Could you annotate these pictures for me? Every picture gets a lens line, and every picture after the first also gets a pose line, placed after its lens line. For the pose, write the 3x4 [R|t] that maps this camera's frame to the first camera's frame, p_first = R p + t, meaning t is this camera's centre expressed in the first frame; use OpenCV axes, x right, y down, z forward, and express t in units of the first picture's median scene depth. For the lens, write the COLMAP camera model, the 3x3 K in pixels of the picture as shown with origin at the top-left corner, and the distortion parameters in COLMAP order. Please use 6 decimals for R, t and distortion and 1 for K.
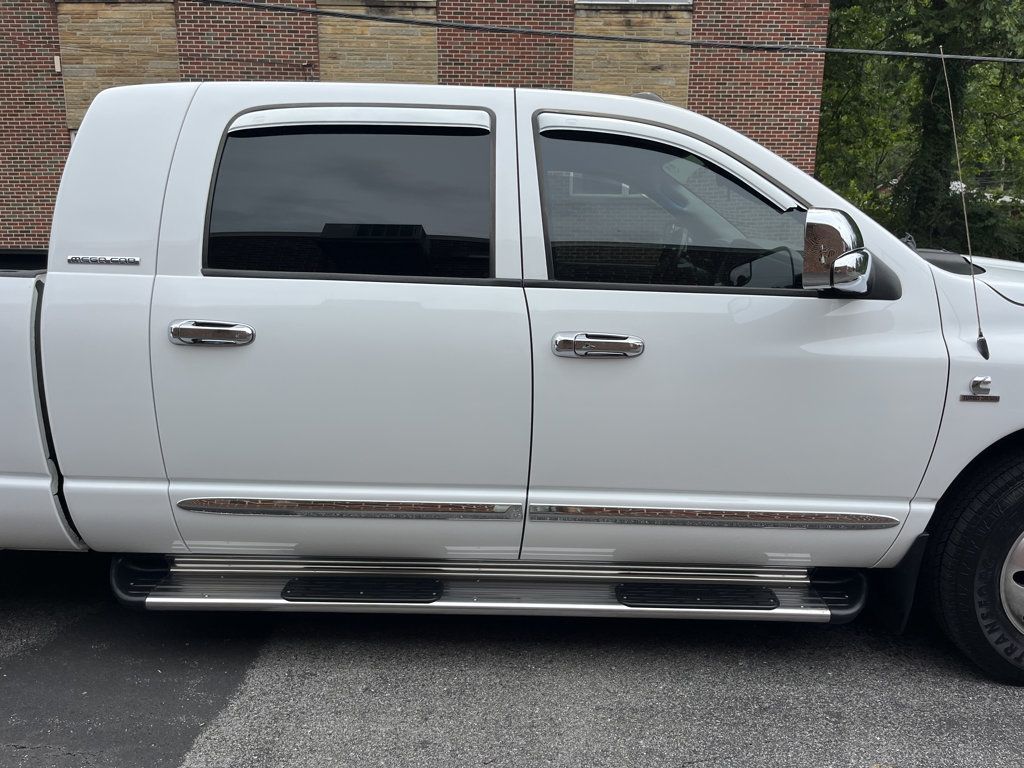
lens RADIAL K [[768.4, 0, 511.1], [0, 768.4, 380.9], [0, 0, 1]] dist [0.007020, -0.003715]
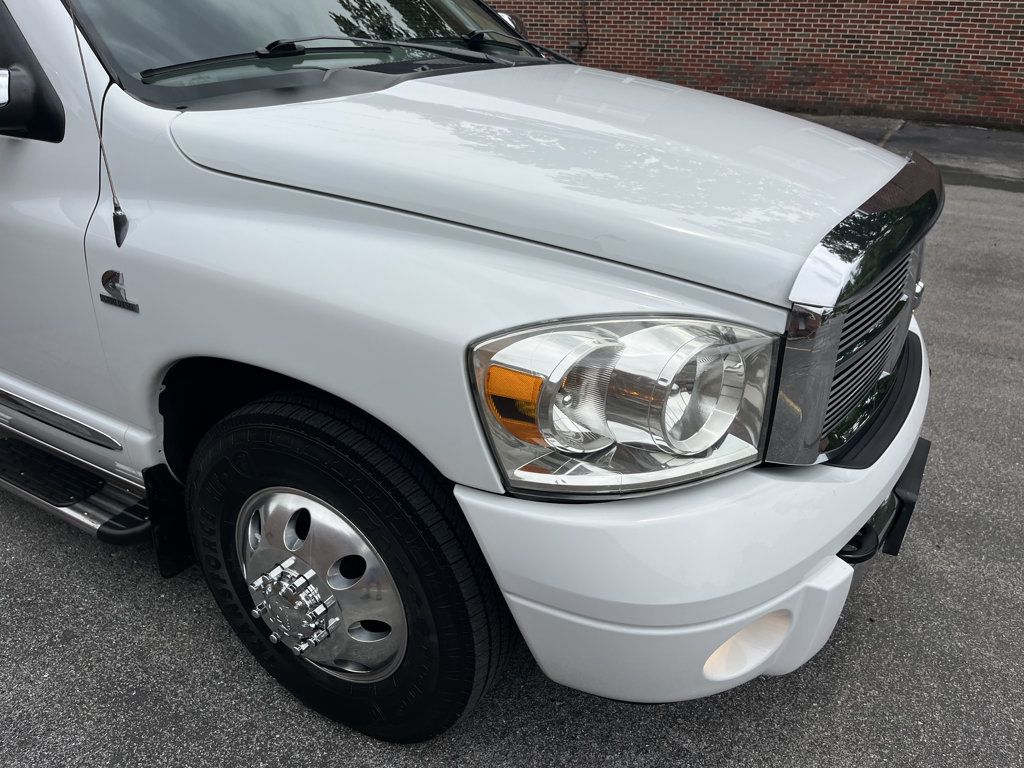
lens RADIAL K [[768.4, 0, 511.1], [0, 768.4, 386.0], [0, 0, 1]] dist [0.007020, -0.003715]
pose [[0.869361, 0.214680, -0.445112, 1.216549], [-0.104902, 0.960353, 0.258296, -0.117520], [0.482916, -0.177860, 0.857414, 0.563818]]
